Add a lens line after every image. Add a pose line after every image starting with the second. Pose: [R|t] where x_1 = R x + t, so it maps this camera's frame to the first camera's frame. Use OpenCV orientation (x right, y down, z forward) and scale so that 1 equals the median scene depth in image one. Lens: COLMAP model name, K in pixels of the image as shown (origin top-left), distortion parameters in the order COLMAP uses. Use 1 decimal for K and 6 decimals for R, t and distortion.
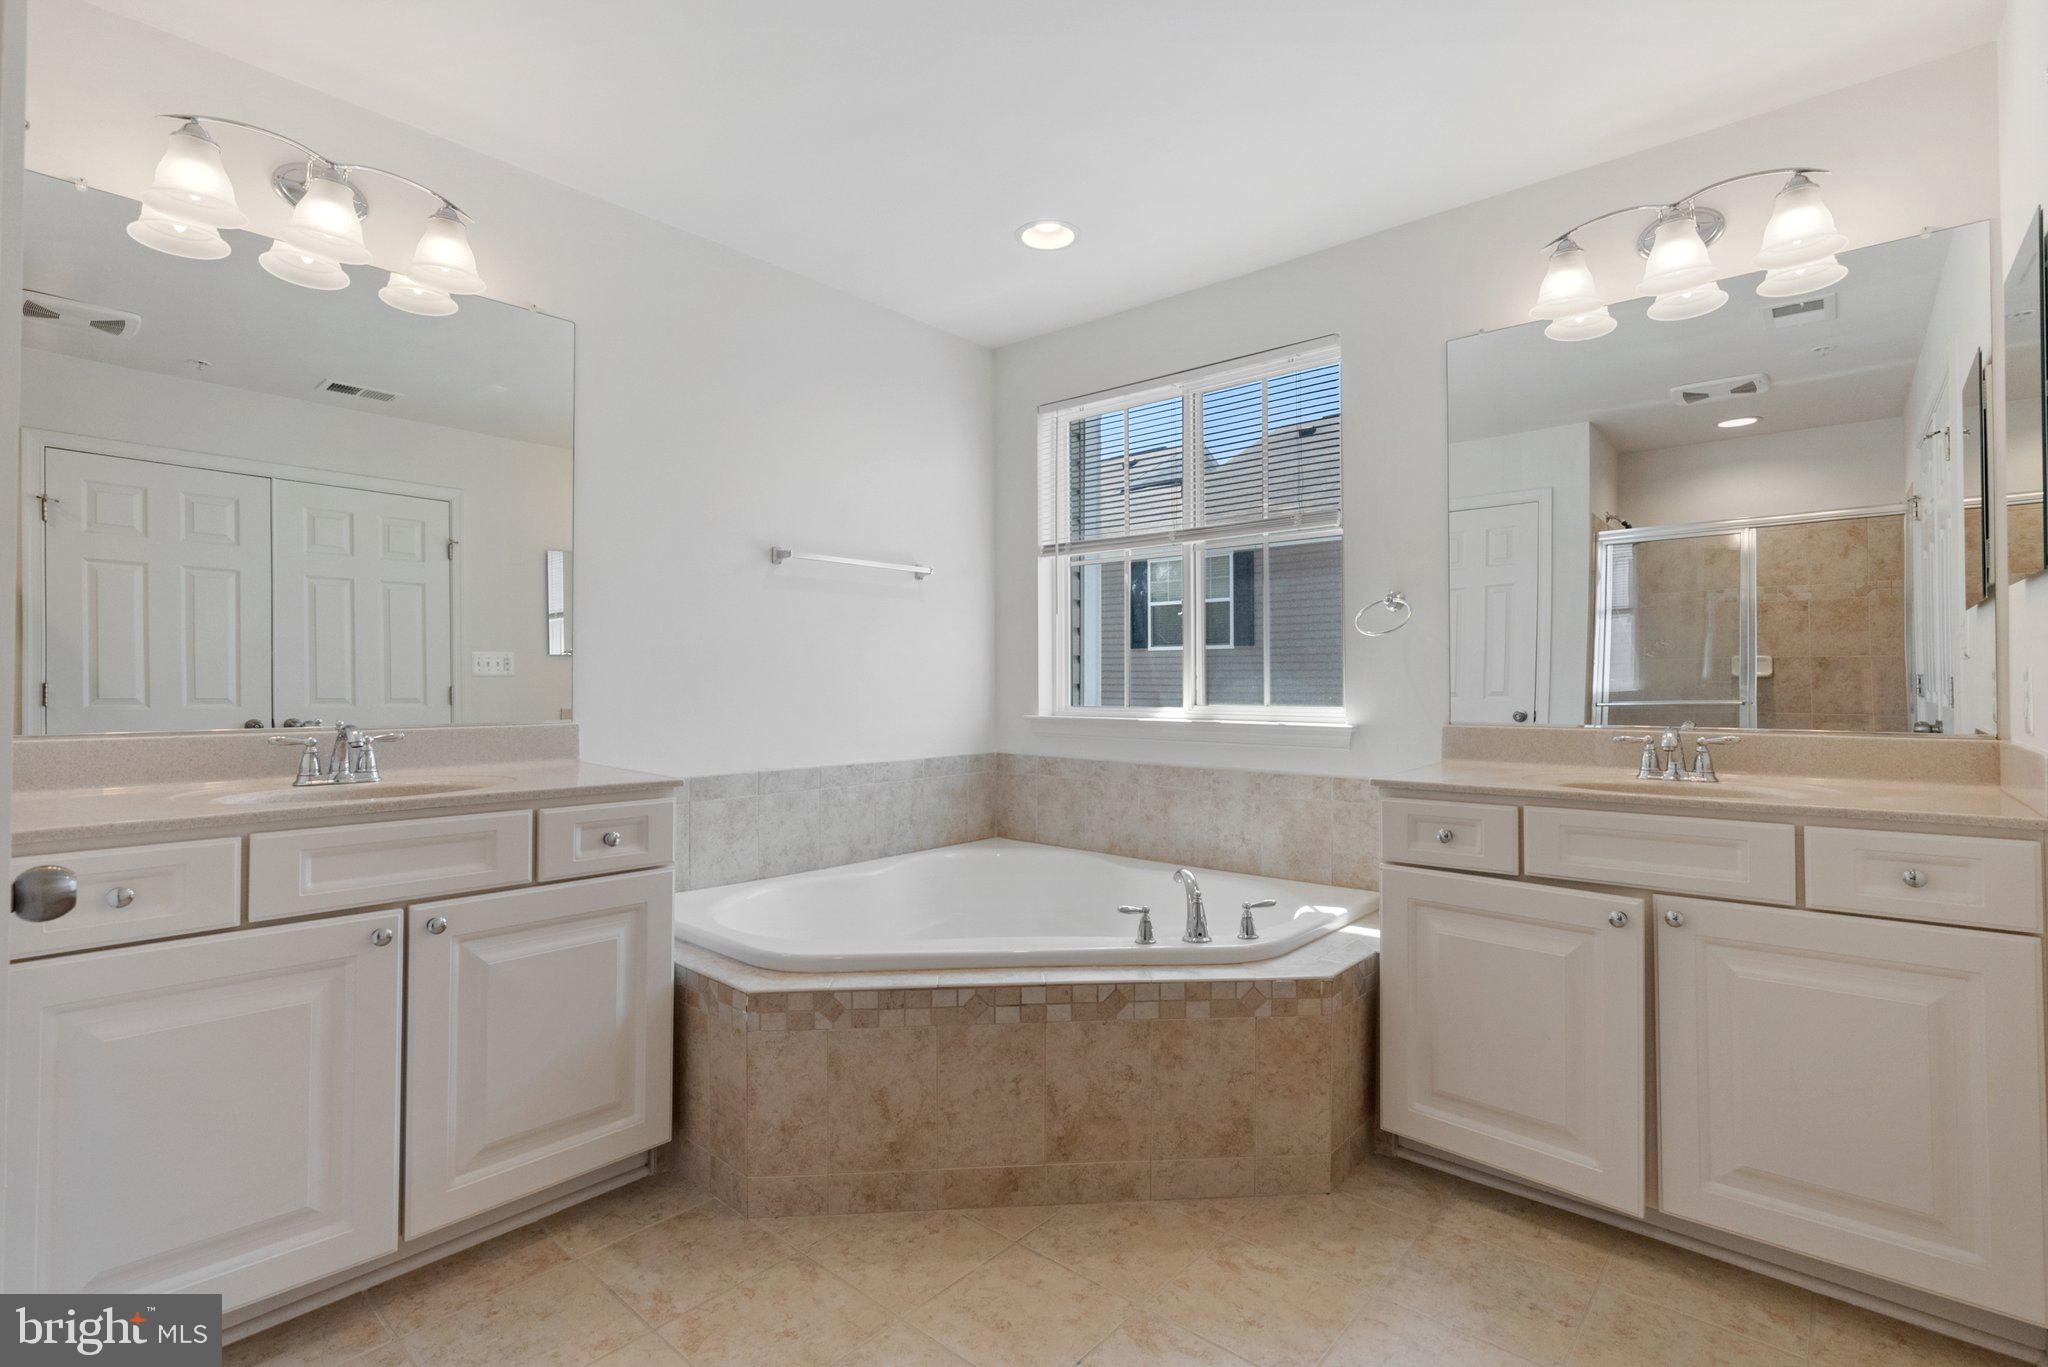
lens RADIAL K [[950.8, 0, 1022.2], [0, 950.8, 658.1], [0, 0, 1]] dist [-0.009550, 0.000758]
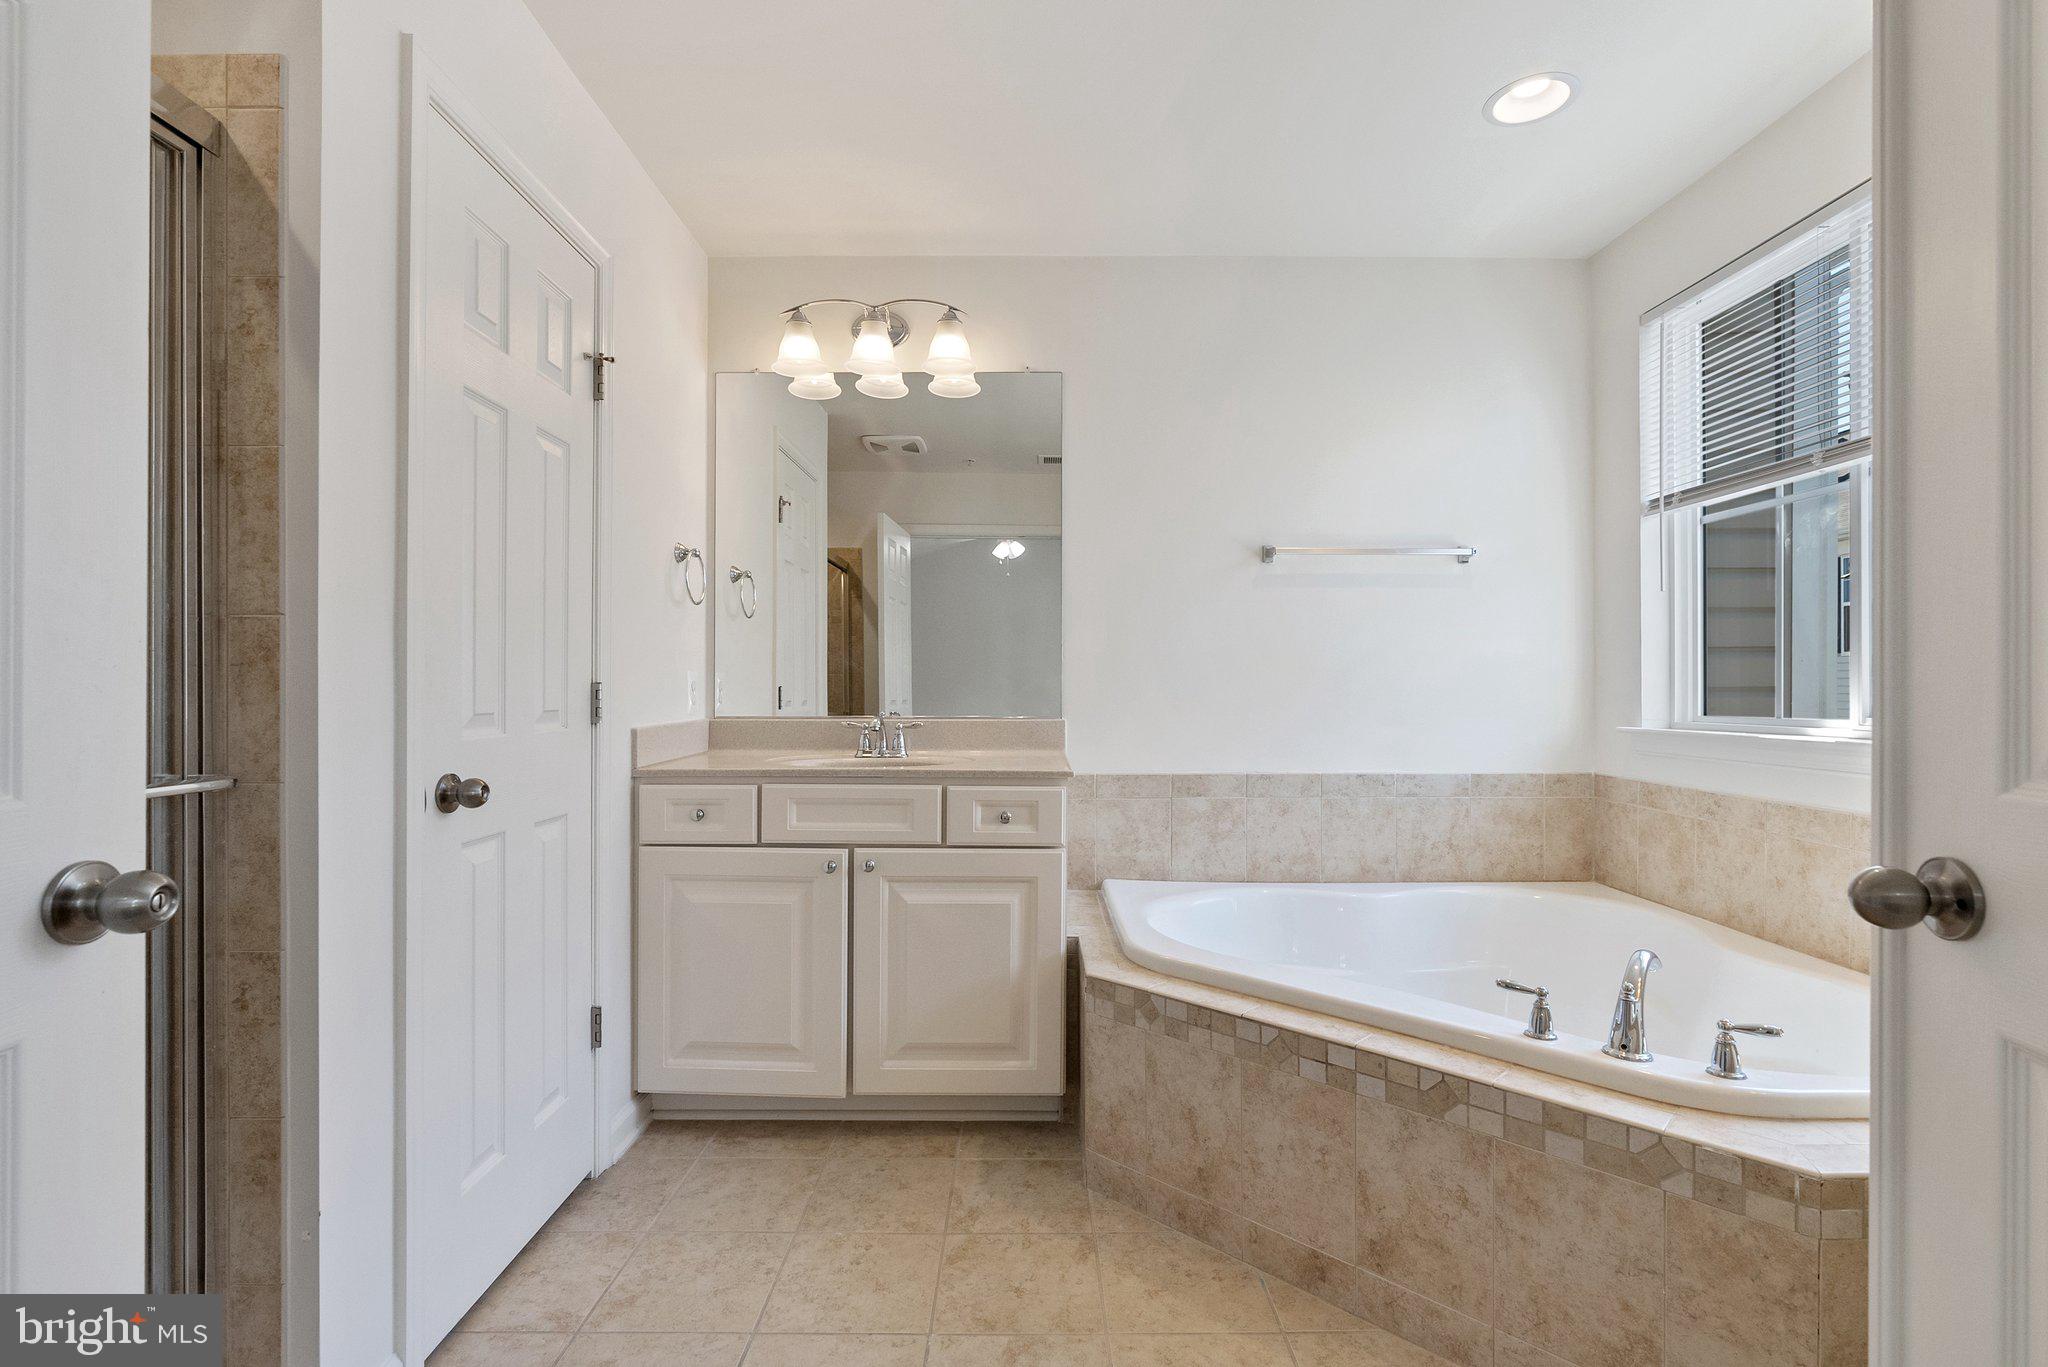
lens RADIAL K [[942.6, 0, 1028.4], [0, 942.6, 679.2], [0, 0, 1]] dist [-0.007449, 0.001840]
pose [[0.659936, -0.009675, -0.751259, 0.447495], [0.019576, 0.999799, 0.004321, 0.016666], [0.751067, -0.017558, 0.659993, 0.256174]]
